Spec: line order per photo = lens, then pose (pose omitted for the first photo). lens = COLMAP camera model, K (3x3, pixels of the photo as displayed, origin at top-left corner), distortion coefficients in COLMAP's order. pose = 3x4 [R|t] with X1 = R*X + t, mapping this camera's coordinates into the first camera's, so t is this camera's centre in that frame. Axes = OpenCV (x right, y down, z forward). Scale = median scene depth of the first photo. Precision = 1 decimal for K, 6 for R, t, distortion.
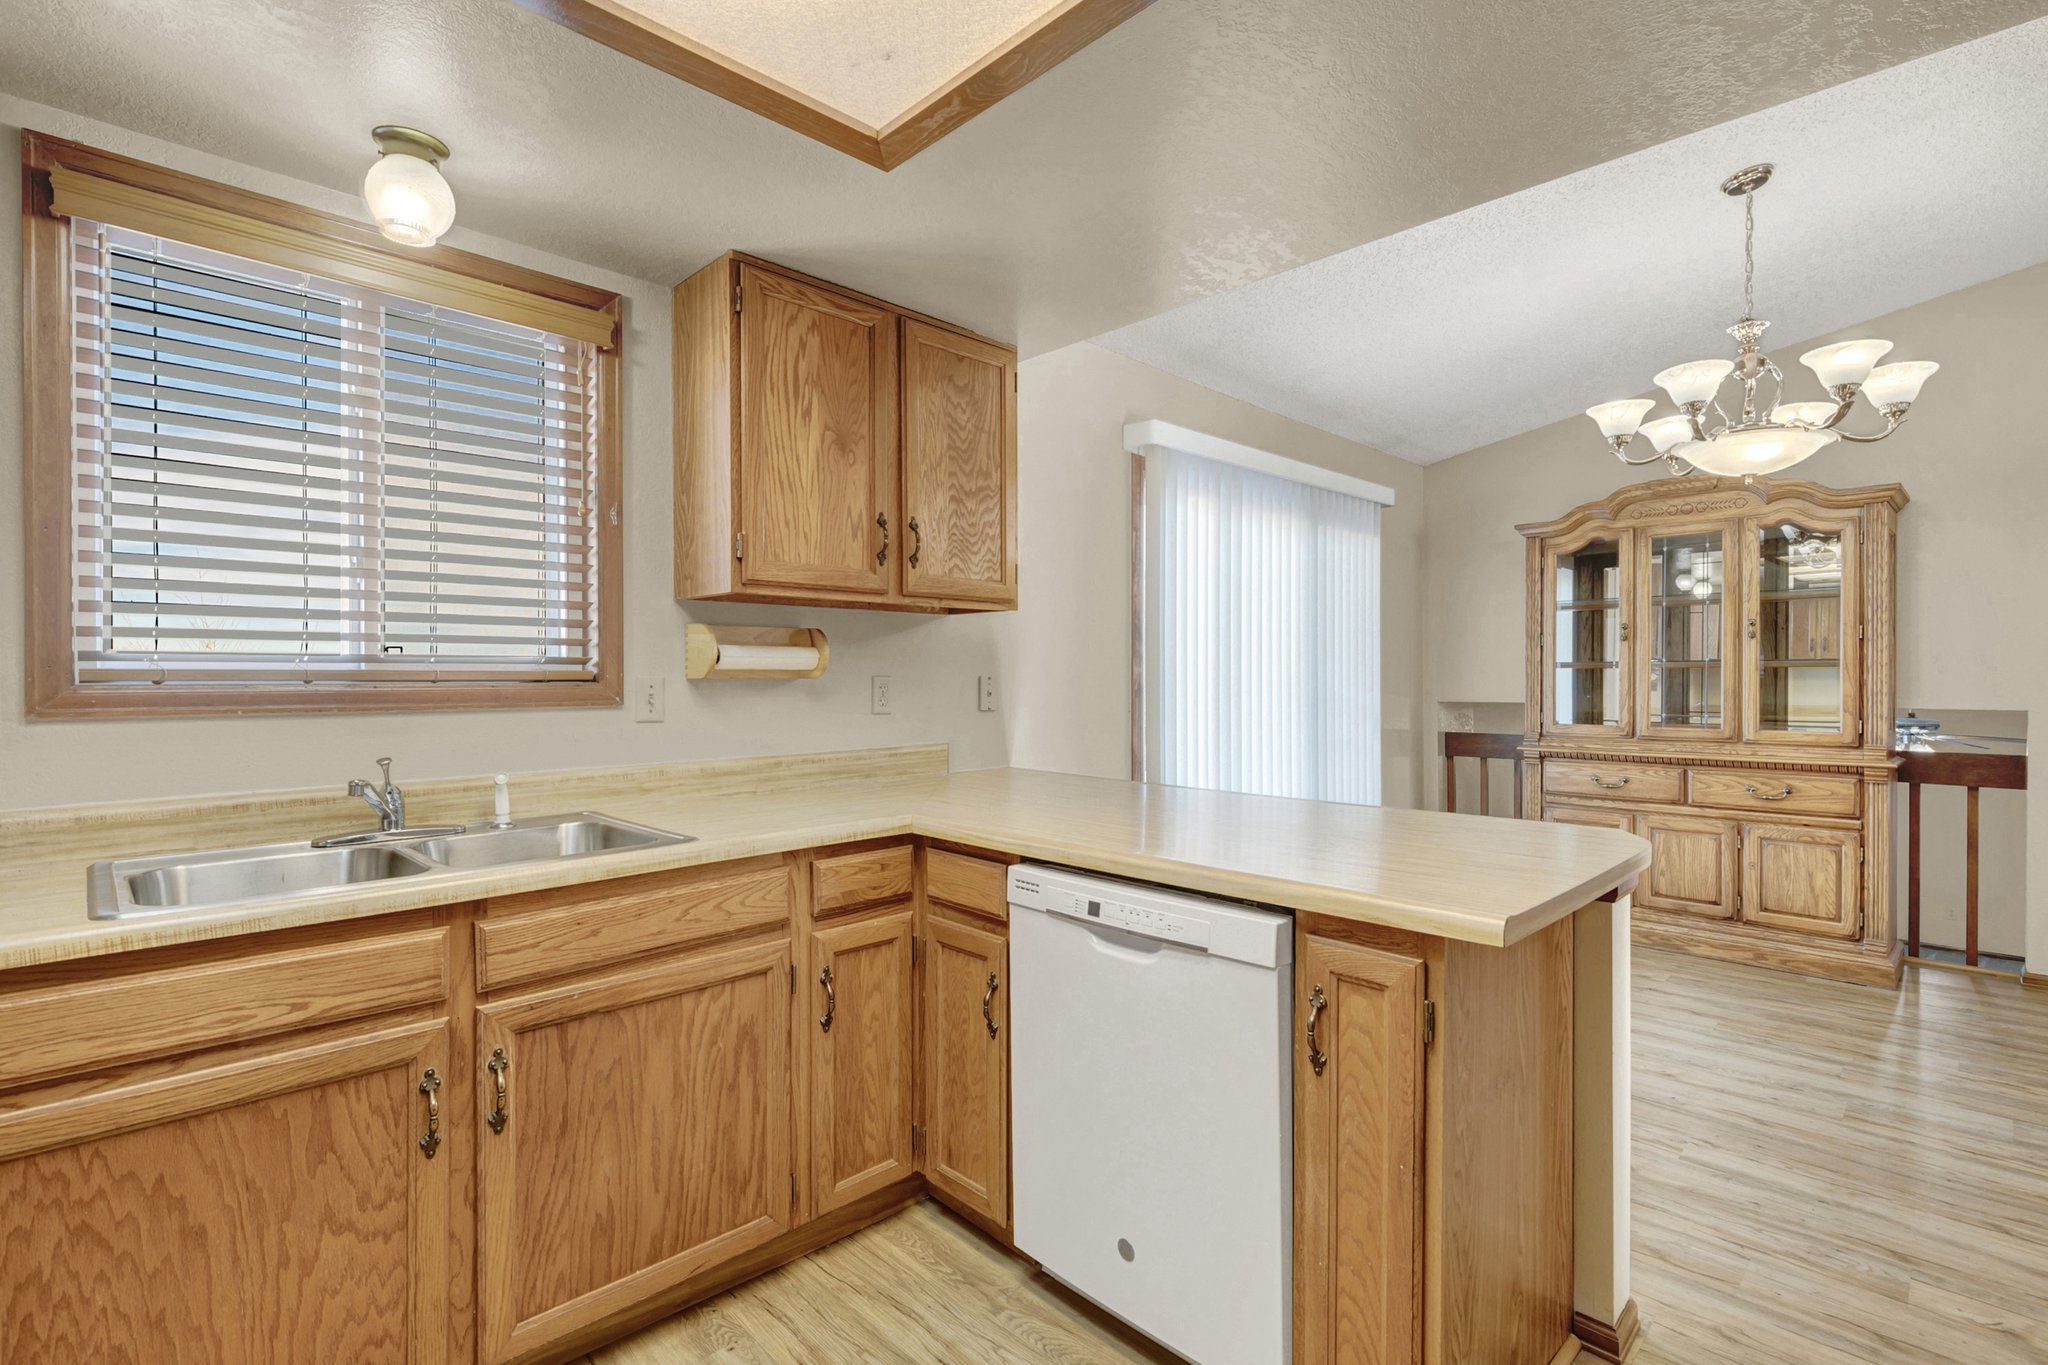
lens RADIAL K [[945.8, 0, 1026.6], [0, 945.8, 686.2], [0, 0, 1]] dist [0.012341, -0.001251]
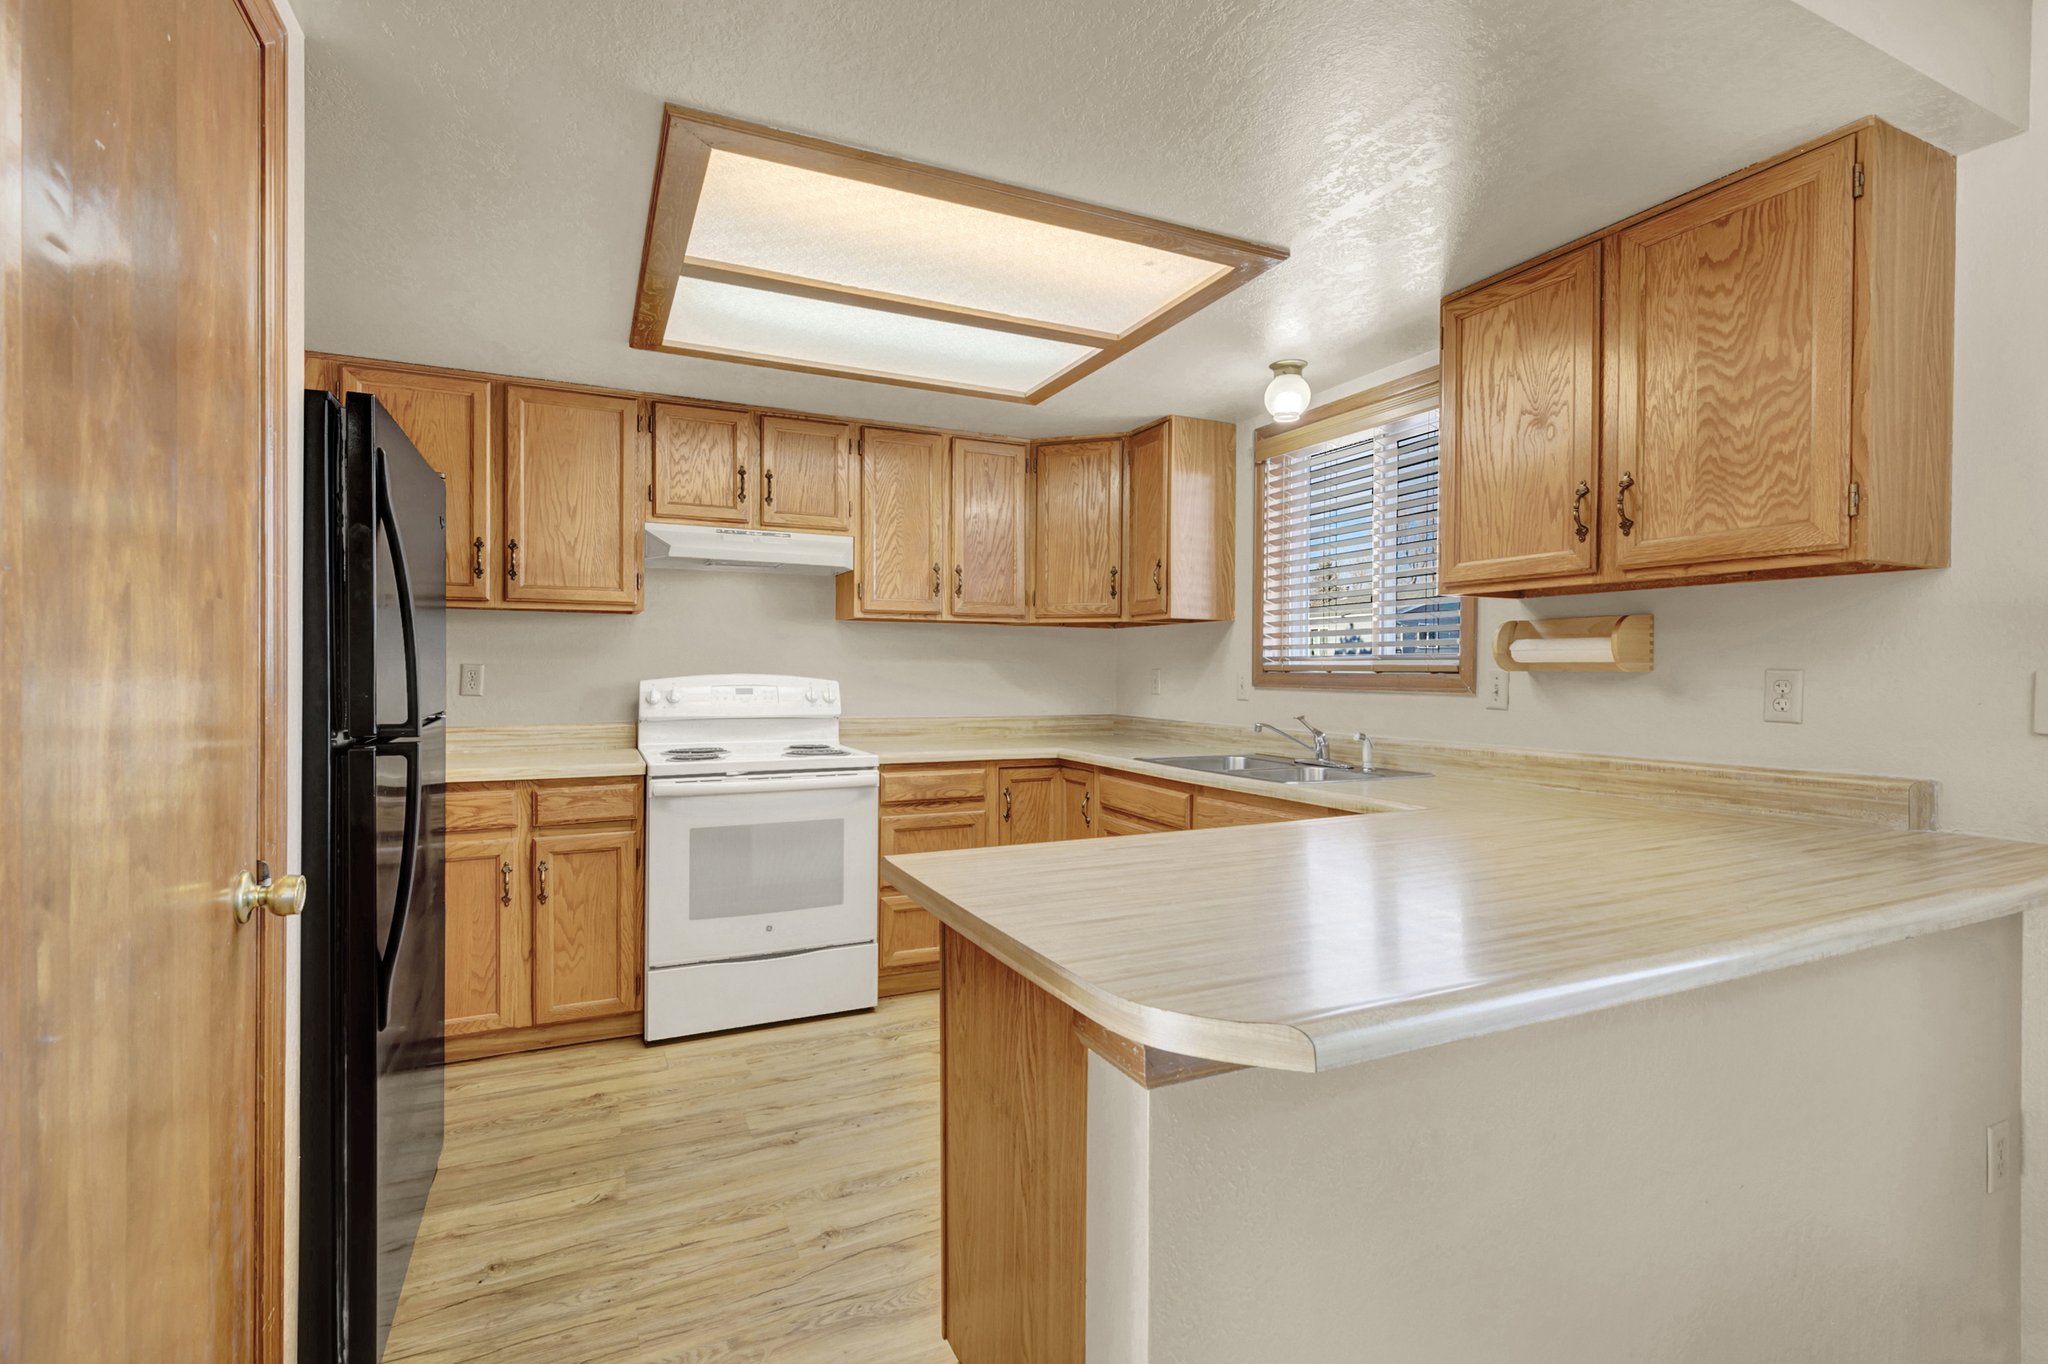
lens RADIAL K [[945.8, 0, 1026.6], [0, 945.8, 685.7], [0, 0, 1]] dist [0.012341, -0.001251]
pose [[-0.348697, 0.021672, -0.936985, 0.813901], [-0.004340, 0.999685, 0.024737, -0.015298], [0.937225, 0.012692, -0.348493, 0.802425]]
